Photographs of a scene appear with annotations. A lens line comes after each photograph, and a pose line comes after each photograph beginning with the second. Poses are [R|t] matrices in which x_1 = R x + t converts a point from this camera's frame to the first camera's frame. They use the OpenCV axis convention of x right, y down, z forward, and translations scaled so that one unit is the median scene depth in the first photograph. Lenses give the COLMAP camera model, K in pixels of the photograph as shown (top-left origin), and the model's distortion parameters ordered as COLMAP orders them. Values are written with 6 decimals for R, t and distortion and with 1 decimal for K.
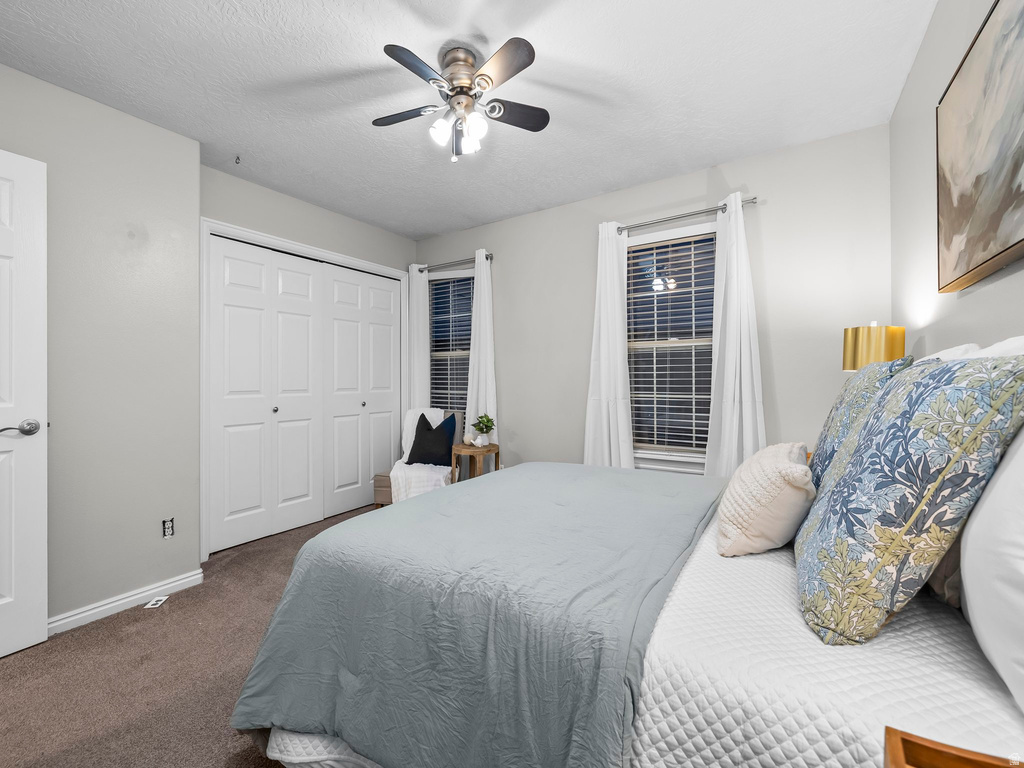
lens RADIAL K [[429.8, 0, 508.5], [0, 429.8, 378.6], [0, 0, 1]] dist [-0.000658, -0.000011]
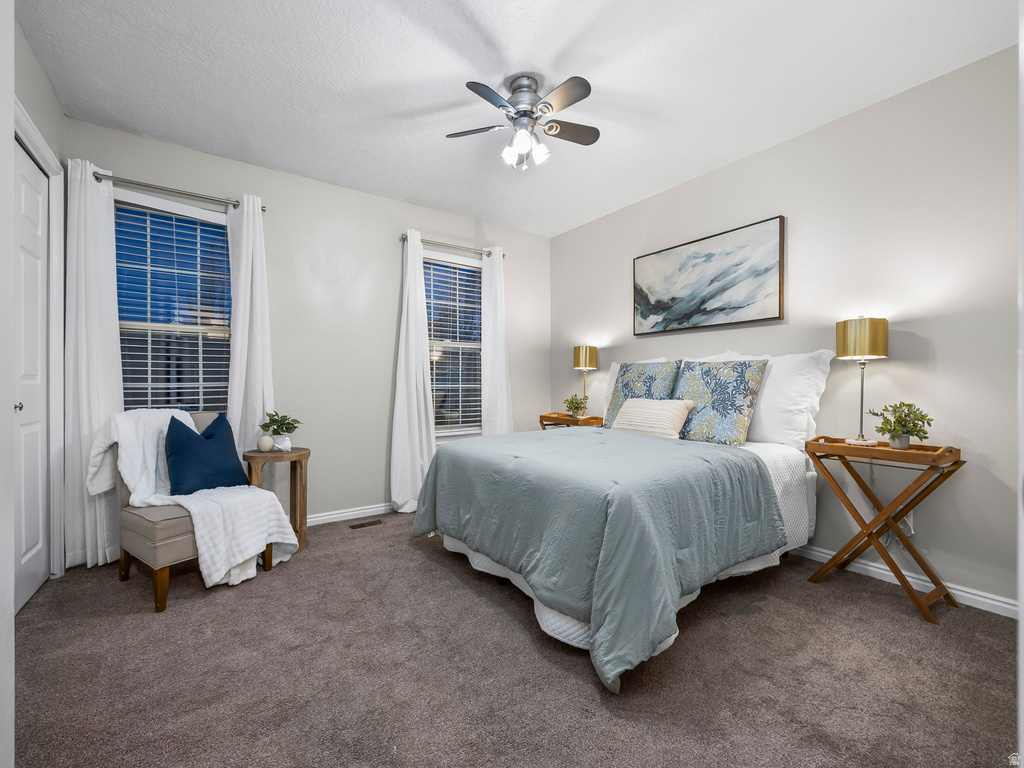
lens RADIAL K [[429.8, 0, 505.8], [0, 429.8, 388.2], [0, 0, 1]] dist [-0.000658, -0.000011]
pose [[0.379827, -0.000938, 0.925057, -0.635580], [-0.002878, 0.999993, 0.002195, 0.038653], [-0.925053, -0.003496, 0.379822, 0.315476]]
